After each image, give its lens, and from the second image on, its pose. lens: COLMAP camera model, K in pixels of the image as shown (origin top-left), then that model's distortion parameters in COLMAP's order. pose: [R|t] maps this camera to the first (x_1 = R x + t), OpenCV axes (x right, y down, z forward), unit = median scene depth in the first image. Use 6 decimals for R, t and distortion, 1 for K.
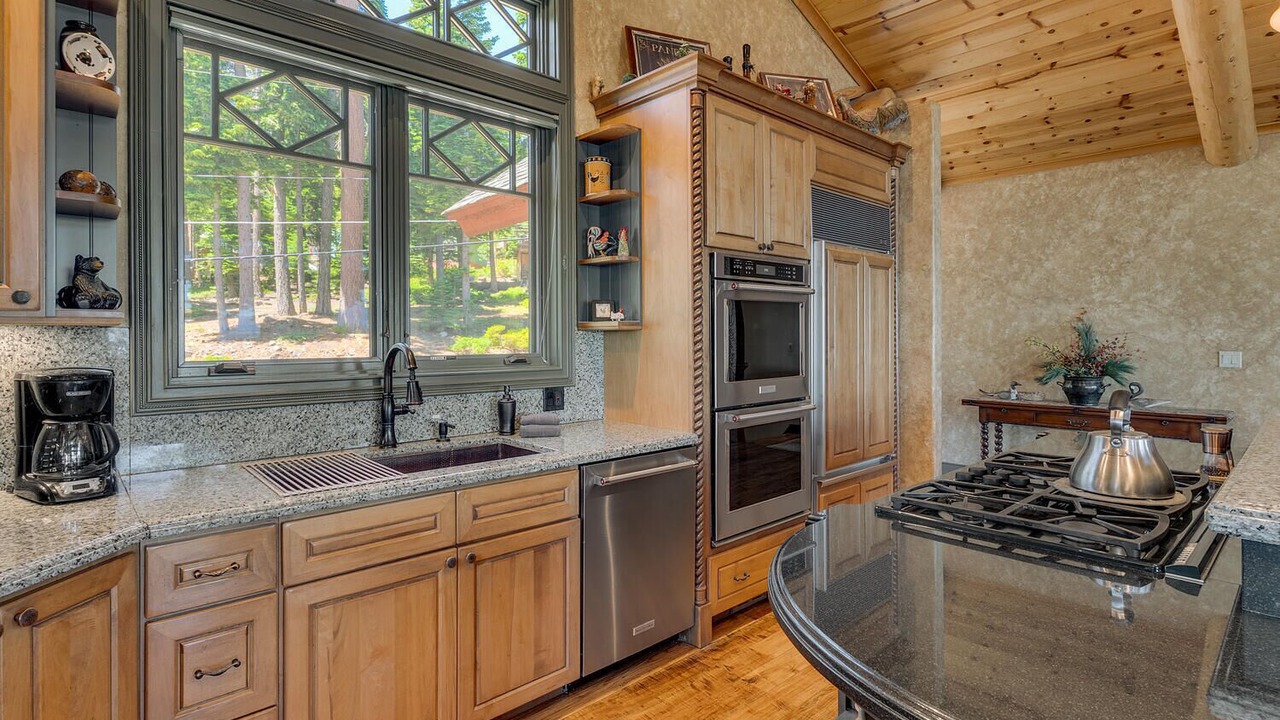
lens RADIAL K [[625.6, 0, 631.5], [0, 625.6, 338.3], [0, 0, 1]] dist [-0.000016, -0.000374]
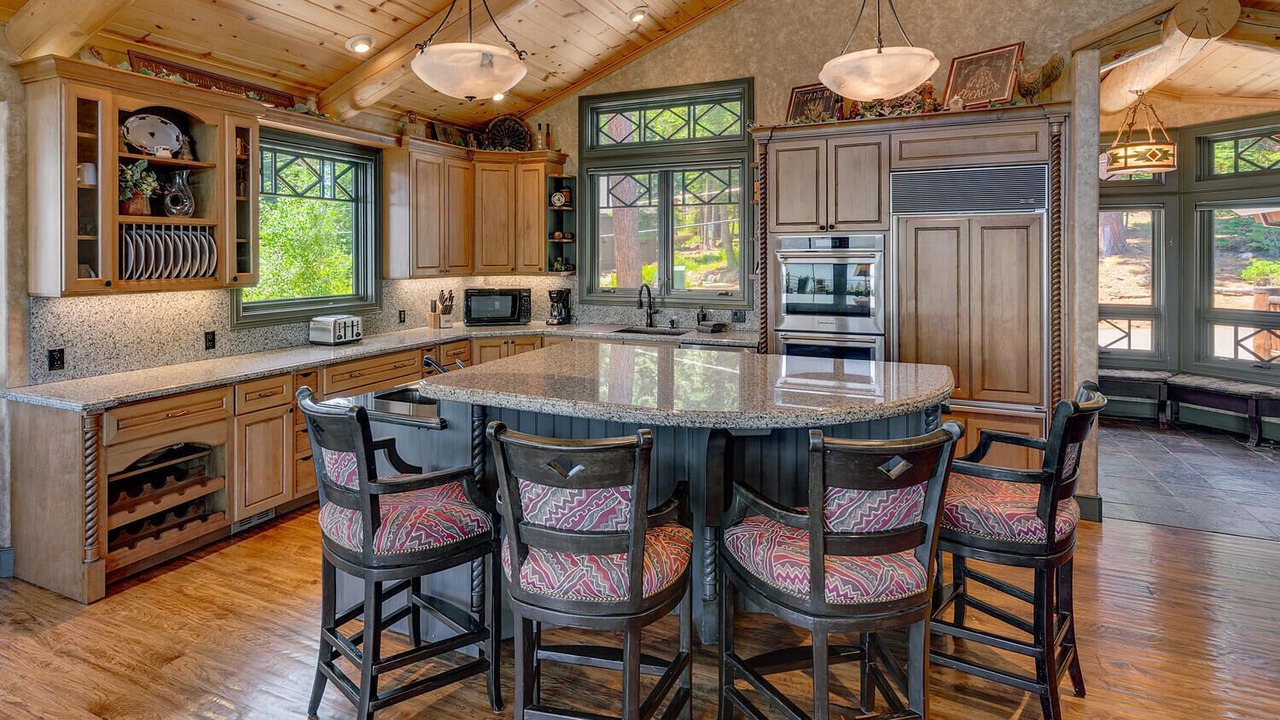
lens RADIAL K [[686.5, 0, 598.4], [0, 686.5, 256.3], [0, 0, 1]] dist [-0.001479, -0.000369]
pose [[0.370261, 0.005718, -0.928910, 1.690411], [-0.001290, 0.999983, 0.005641, -0.093509], [0.928927, -0.000890, 0.370262, -0.127438]]
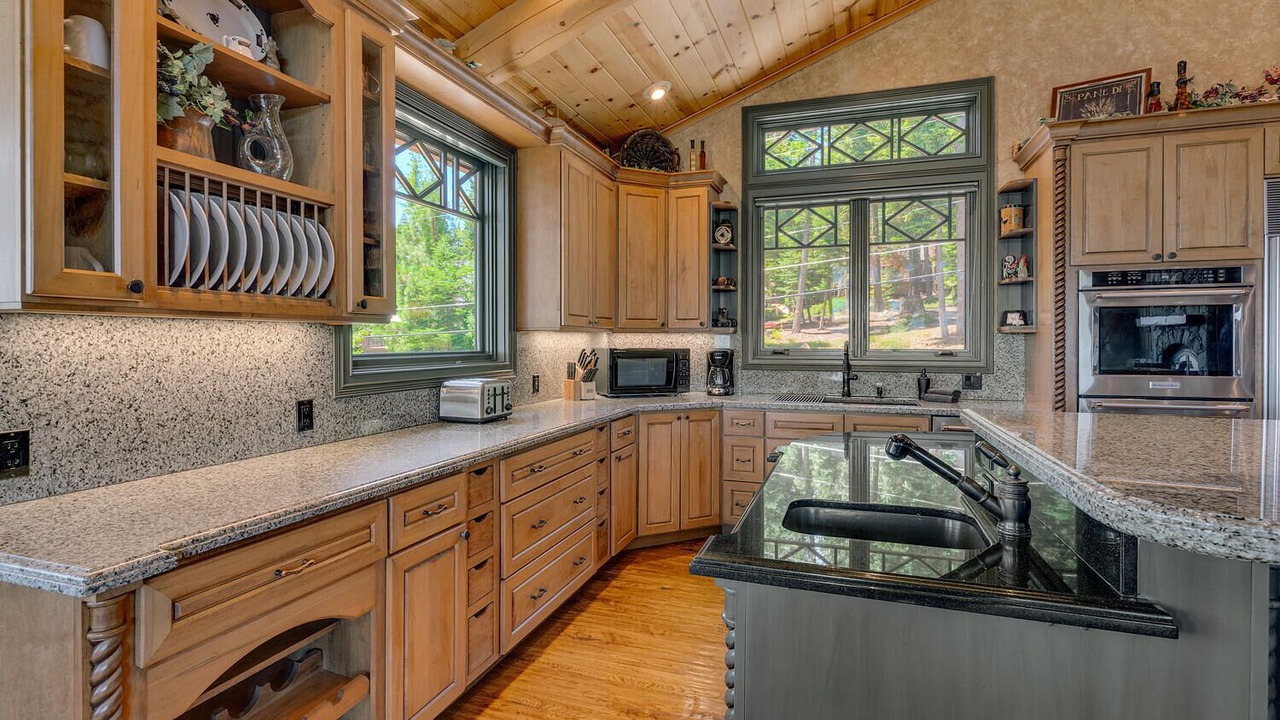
lens RADIAL K [[625.6, 0, 633.2], [0, 625.6, 347.8], [0, 0, 1]] dist [-0.000016, -0.000374]
pose [[0.472266, 0.010873, -0.881389, 0.824031], [-0.004814, 0.999941, 0.009755, 0.011140], [0.881443, -0.000364, 0.472290, -0.384363]]
